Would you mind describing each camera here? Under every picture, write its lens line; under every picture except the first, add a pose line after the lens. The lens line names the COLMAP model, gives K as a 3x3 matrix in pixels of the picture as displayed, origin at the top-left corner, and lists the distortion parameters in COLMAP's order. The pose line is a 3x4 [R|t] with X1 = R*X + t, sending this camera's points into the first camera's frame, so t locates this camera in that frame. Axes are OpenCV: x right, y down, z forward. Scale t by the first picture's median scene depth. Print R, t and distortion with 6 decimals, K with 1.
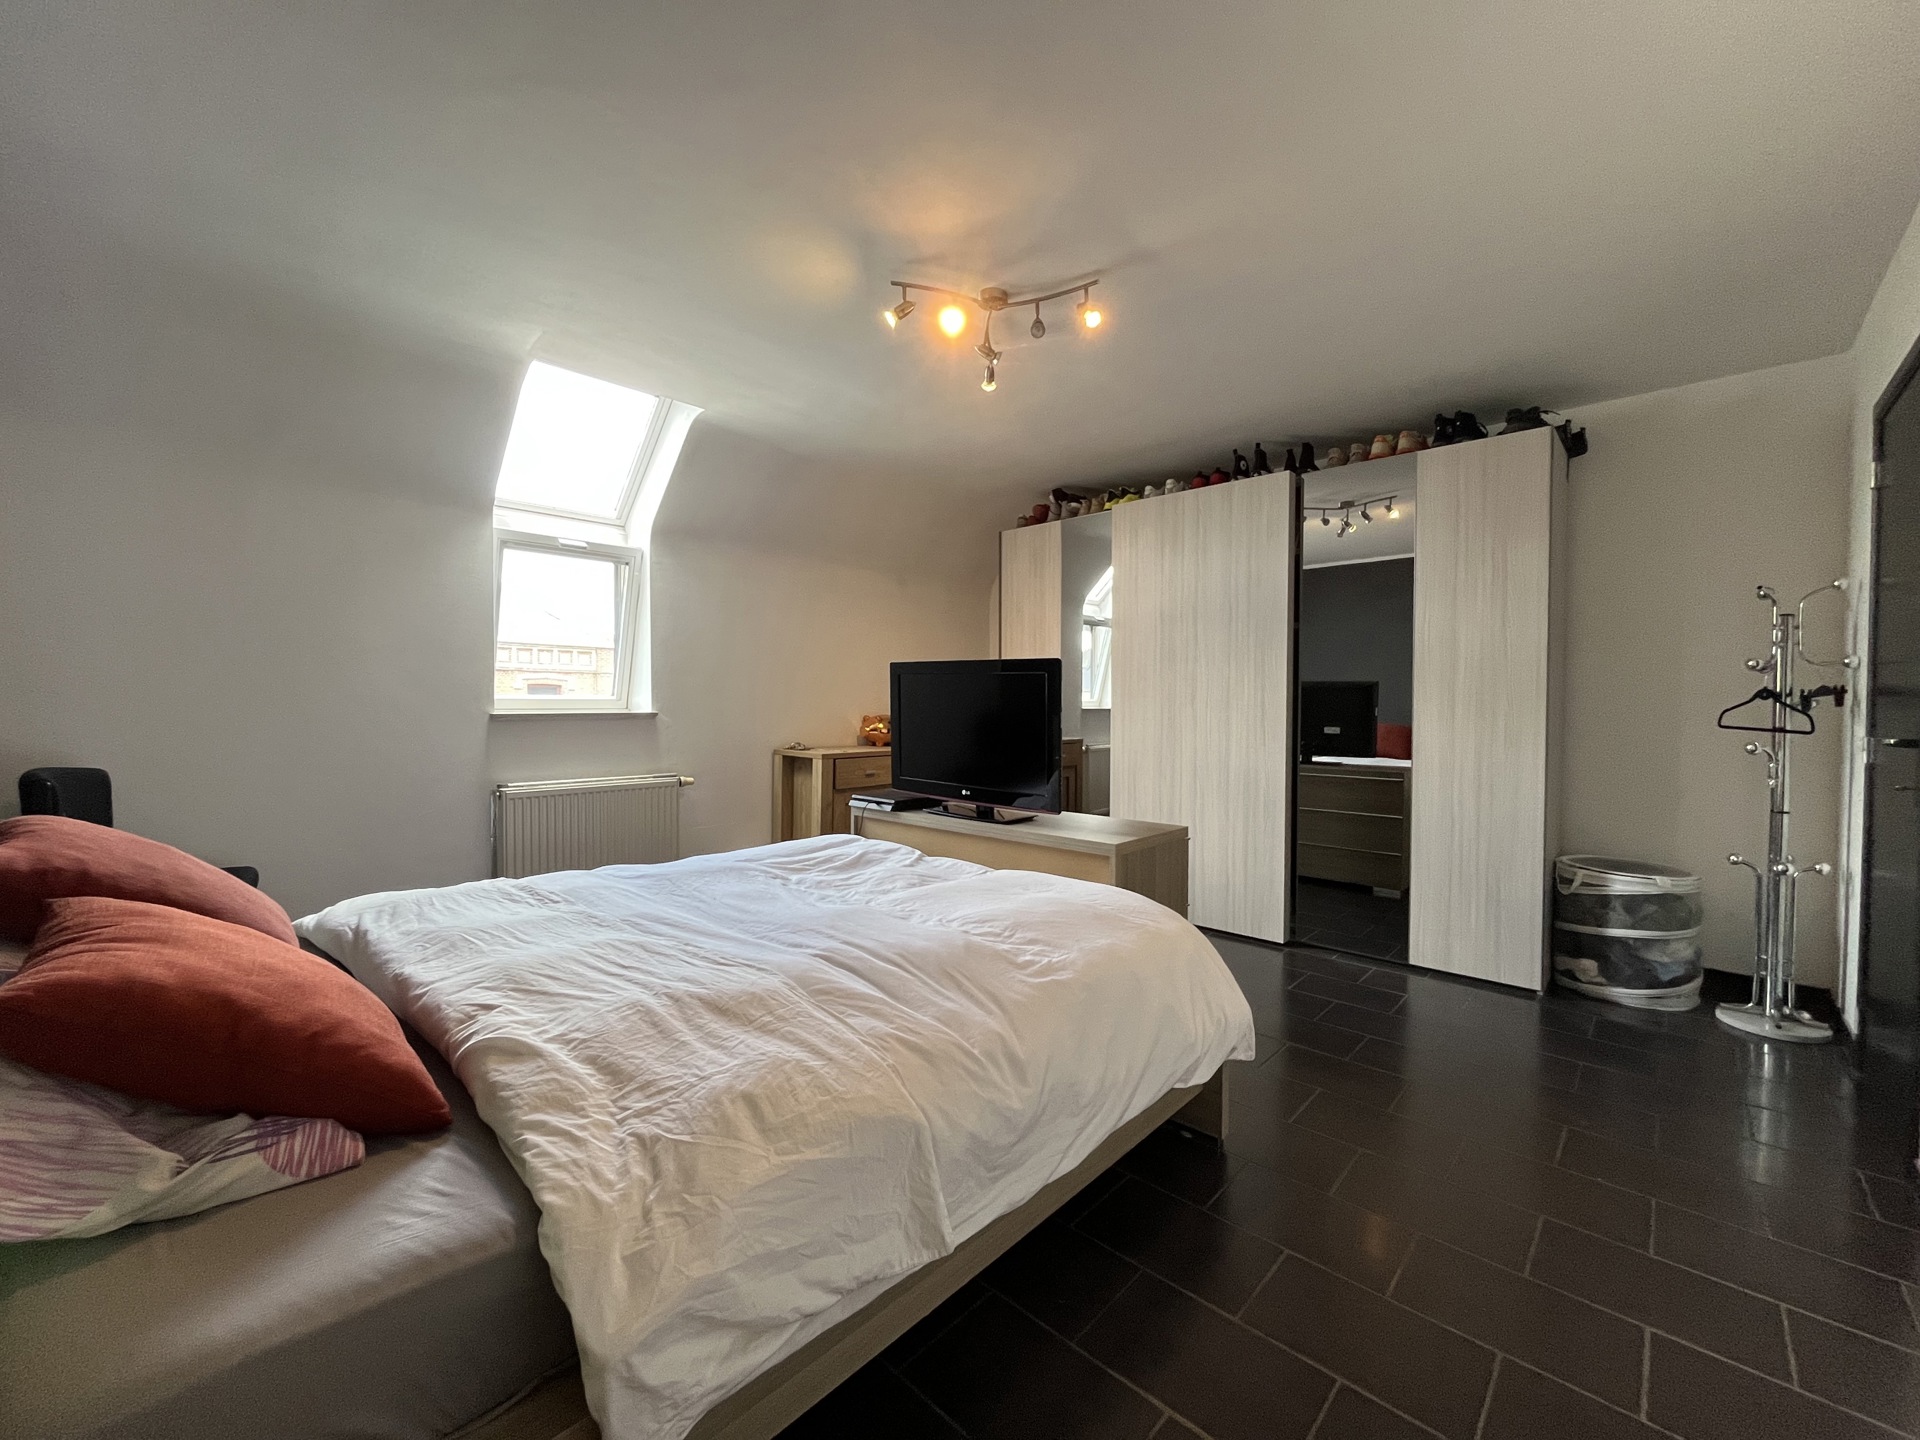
lens RADIAL K [[771.3, 0, 961.8], [0, 771.3, 719.8], [0, 0, 1]] dist [-0.002612, -0.000184]
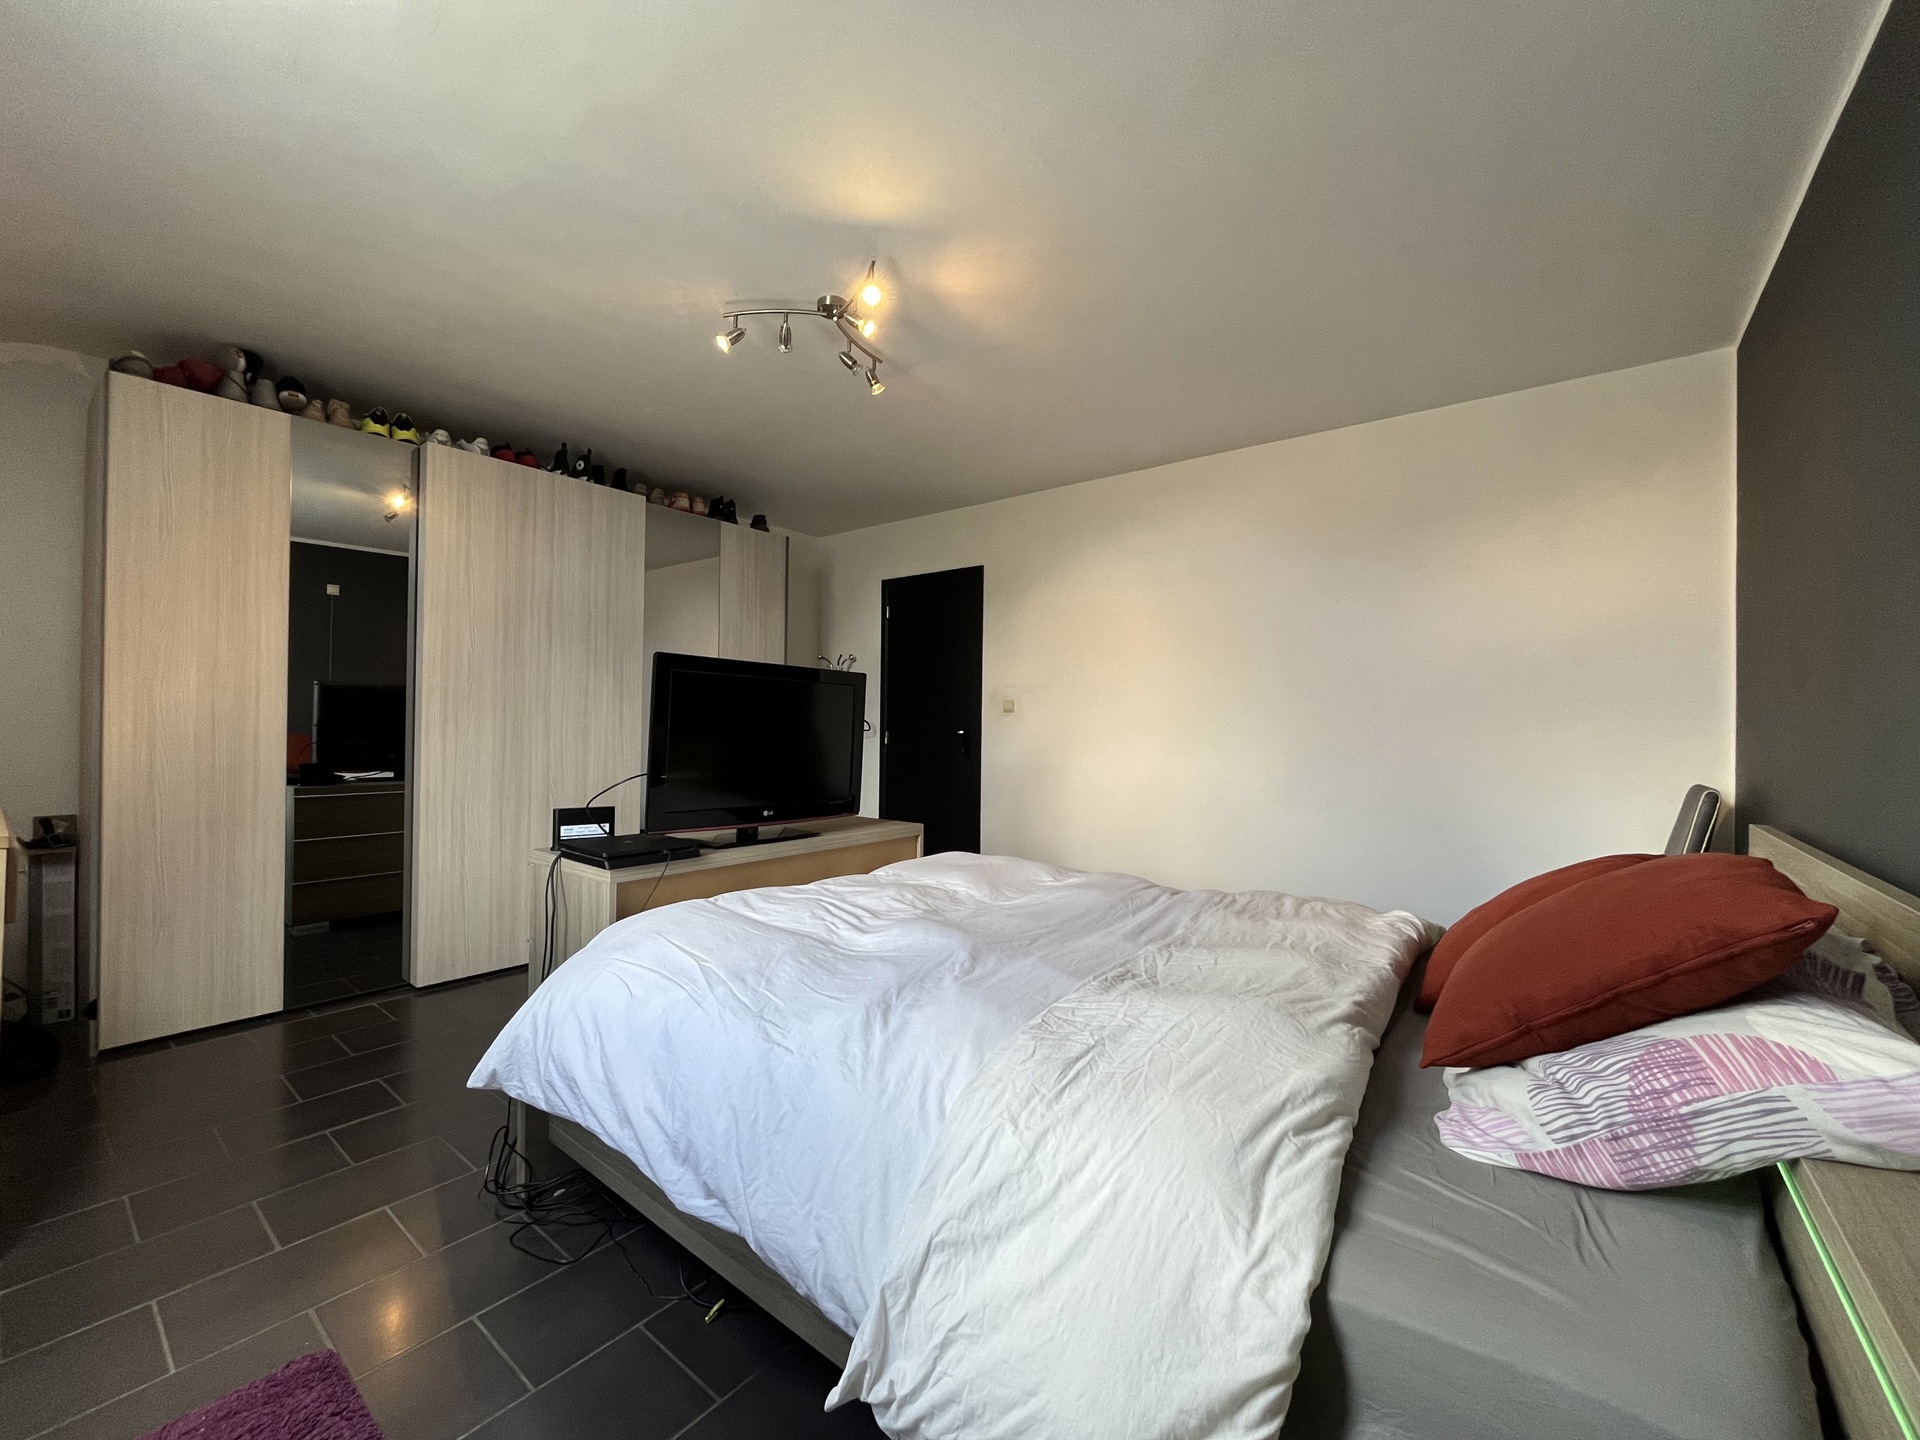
lens RADIAL K [[771.3, 0, 961.1], [0, 771.3, 722.6], [0, 0, 1]] dist [-0.002612, -0.000184]
pose [[-0.090748, -0.002291, 0.995871, -0.645223], [0.012664, 0.999914, 0.003454, -0.006318], [-0.995793, 0.012925, -0.090711, 0.624596]]
